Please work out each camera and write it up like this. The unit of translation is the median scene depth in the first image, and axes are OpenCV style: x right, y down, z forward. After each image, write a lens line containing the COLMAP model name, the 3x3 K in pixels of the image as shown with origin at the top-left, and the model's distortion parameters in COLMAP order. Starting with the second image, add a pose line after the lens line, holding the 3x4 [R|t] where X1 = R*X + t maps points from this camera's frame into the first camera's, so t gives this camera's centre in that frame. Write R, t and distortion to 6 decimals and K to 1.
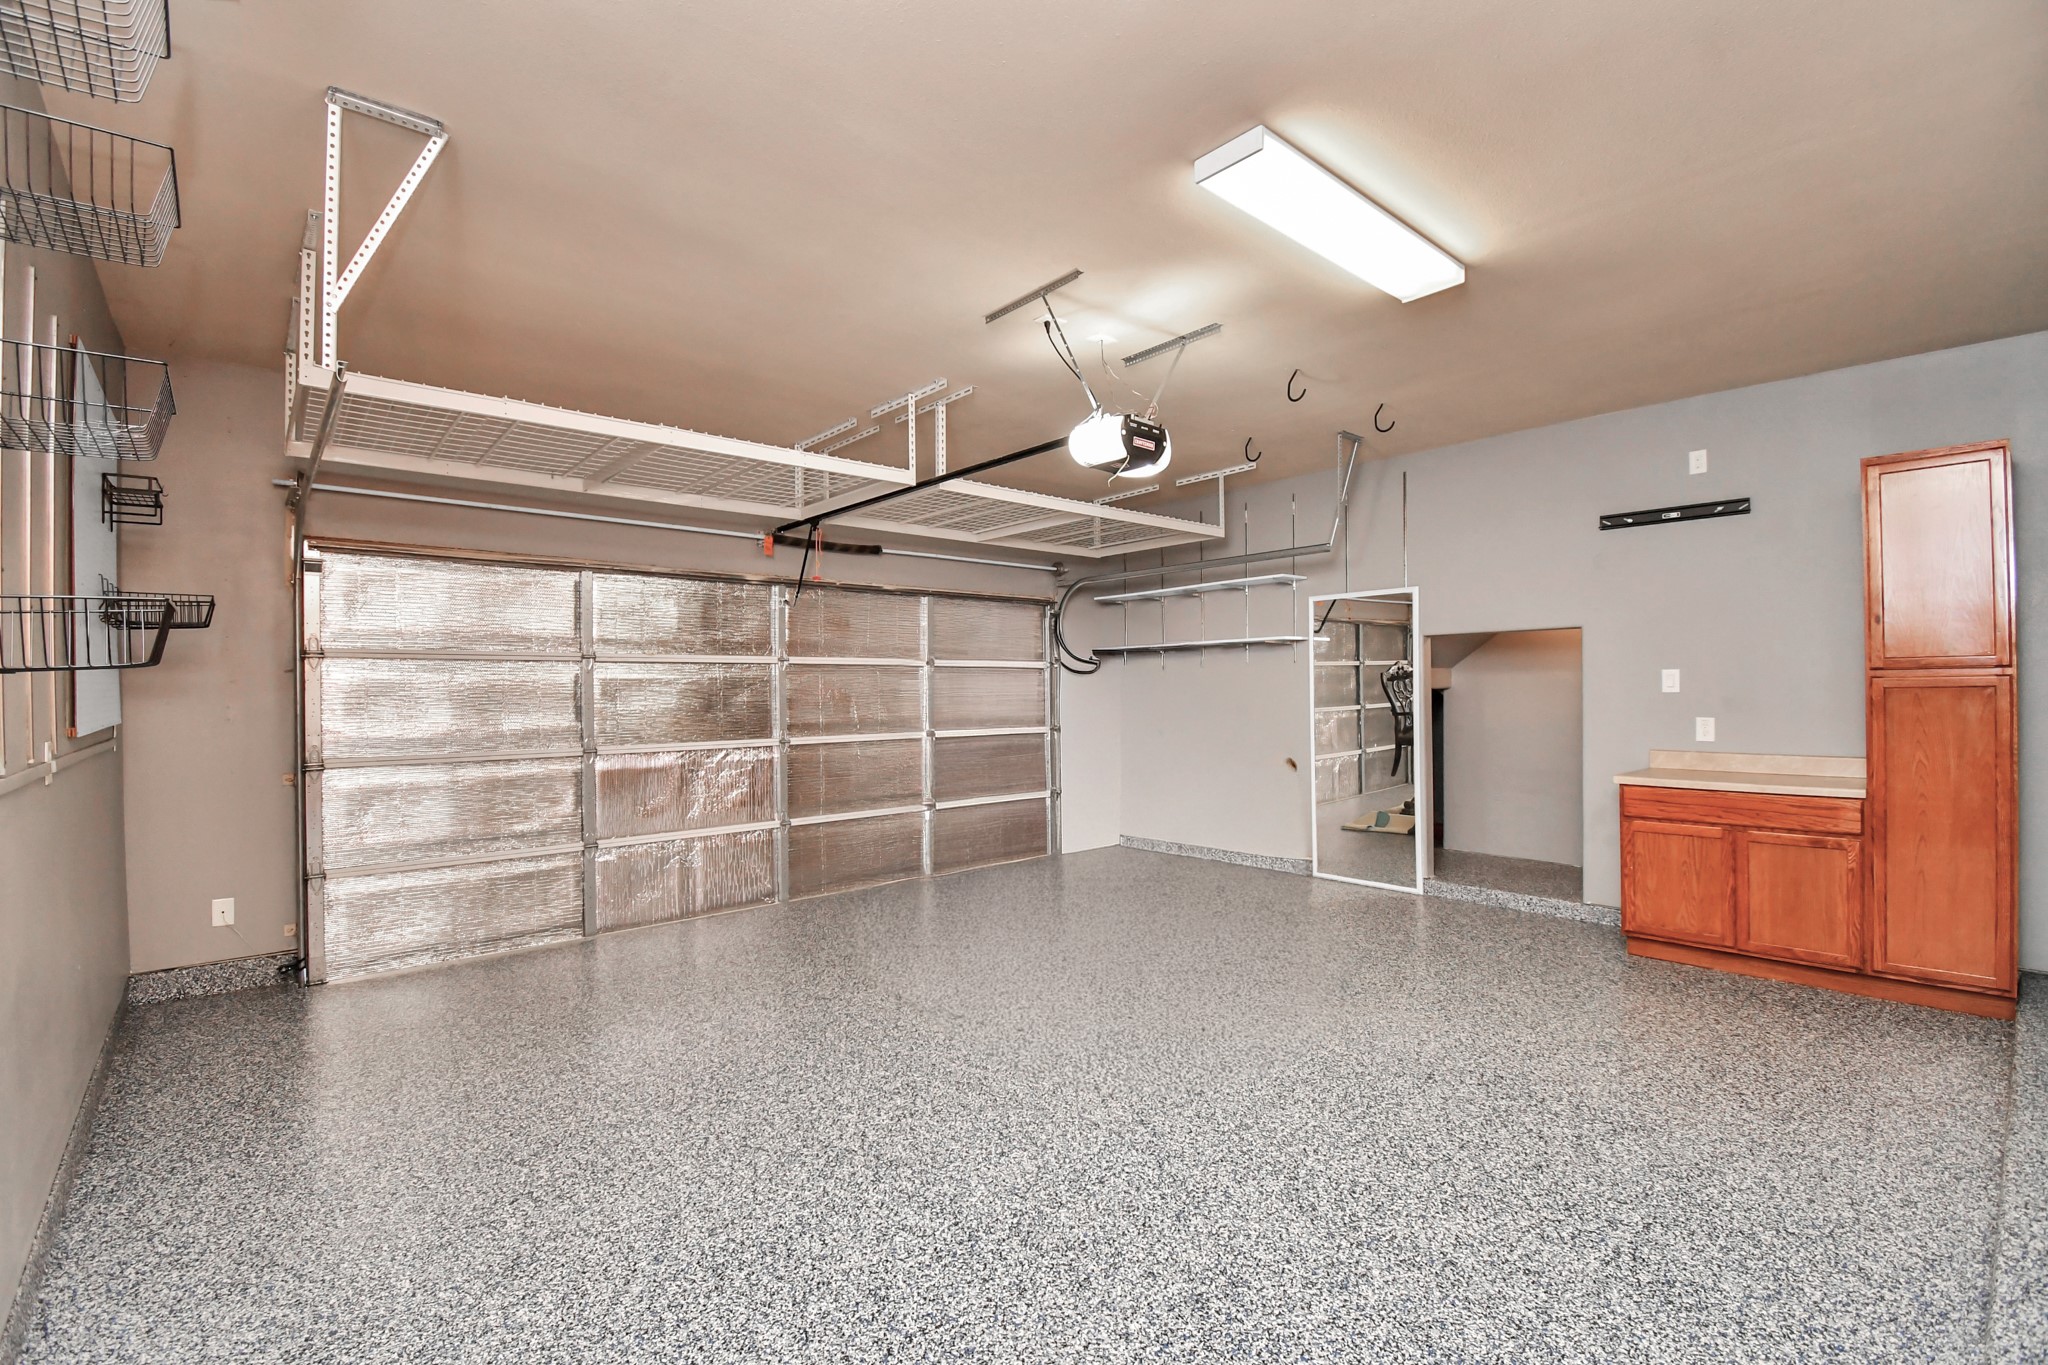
lens RADIAL K [[903.1, 0, 1015.2], [0, 903.1, 677.0], [0, 0, 1]] dist [0.003679, -0.000868]
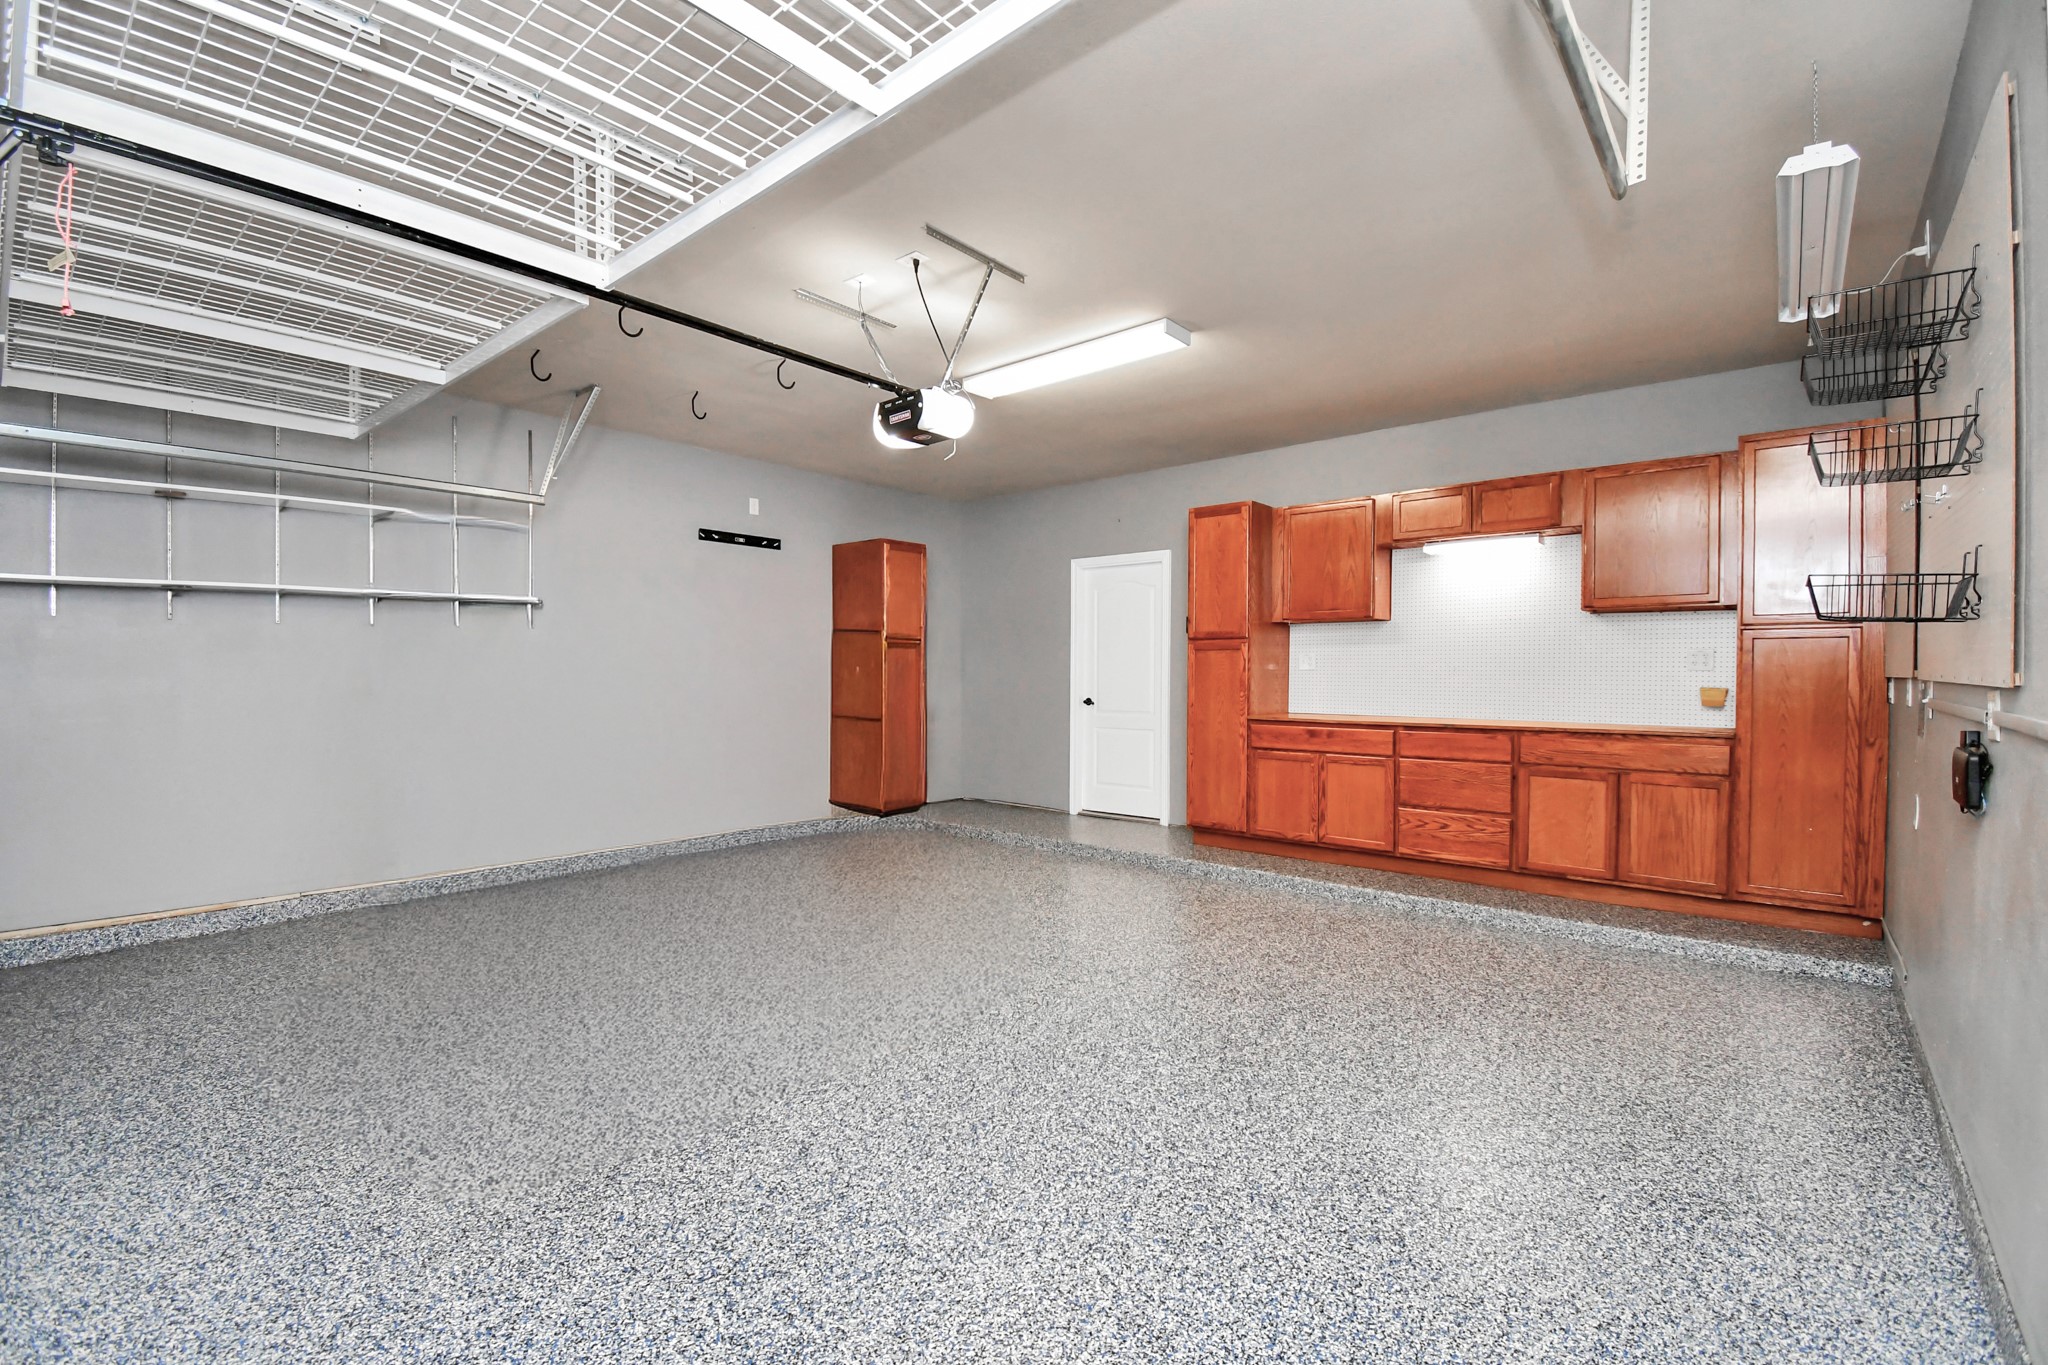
lens RADIAL K [[903.1, 0, 1014.2], [0, 903.1, 681.9], [0, 0, 1]] dist [0.003679, -0.000868]
pose [[-0.146204, -0.003971, 0.989246, -1.160658], [0.000376, 0.999992, 0.004069, 0.052731], [-0.989254, 0.000967, -0.146201, 1.324152]]
